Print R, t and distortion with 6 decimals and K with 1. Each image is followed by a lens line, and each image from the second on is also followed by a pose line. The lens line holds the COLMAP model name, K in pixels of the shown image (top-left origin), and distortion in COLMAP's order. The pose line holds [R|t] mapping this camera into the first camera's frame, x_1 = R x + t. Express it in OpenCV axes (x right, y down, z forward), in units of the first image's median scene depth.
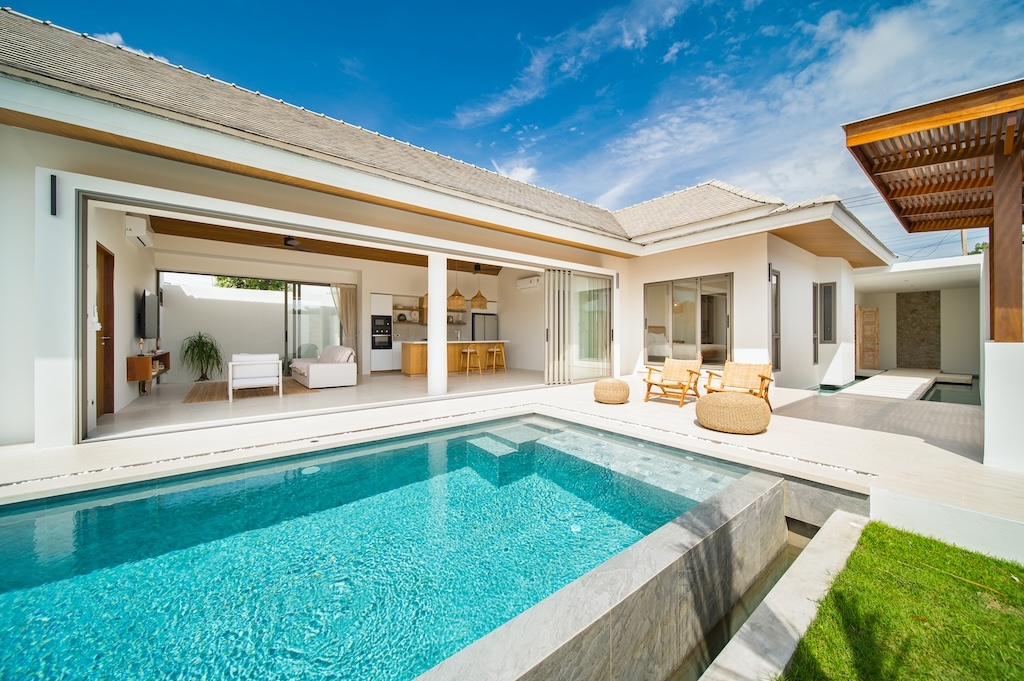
lens RADIAL K [[363.8, 0, 518.9], [0, 363.8, 334.0], [0, 0, 1]] dist [-0.003505, -0.000476]
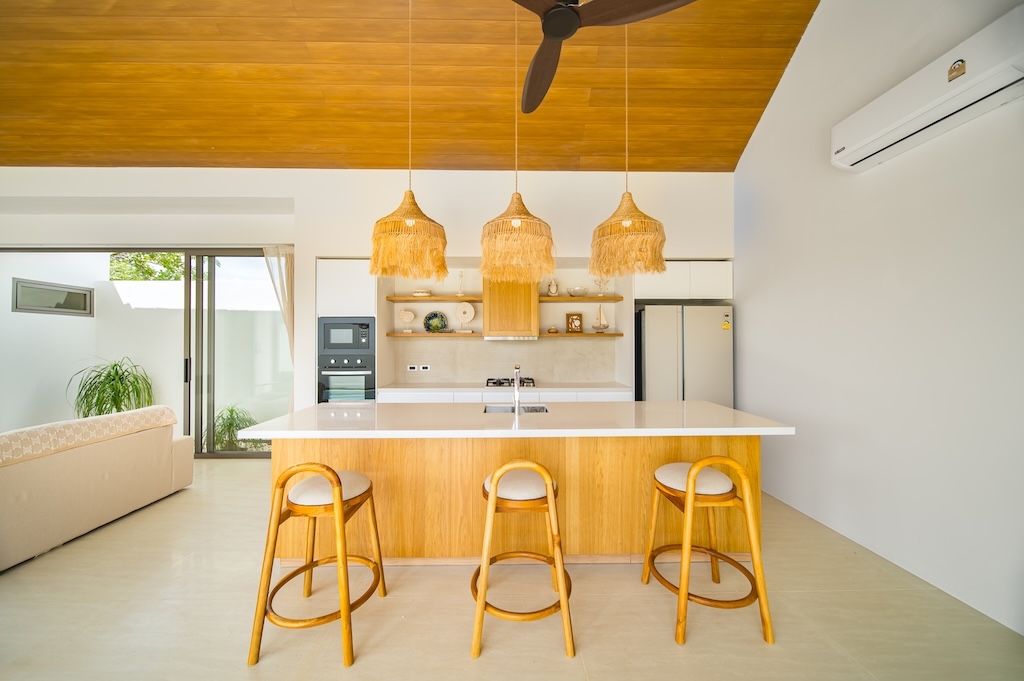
lens RADIAL K [[363.8, 0, 506.7], [0, 363.8, 340.4], [0, 0, 1]] dist [-0.003505, -0.000476]
pose [[0.792843, -0.007905, -0.609375, -0.030422], [0.002733, 0.999952, -0.009416, -0.023774], [0.609420, 0.005800, 0.792826, 0.801747]]
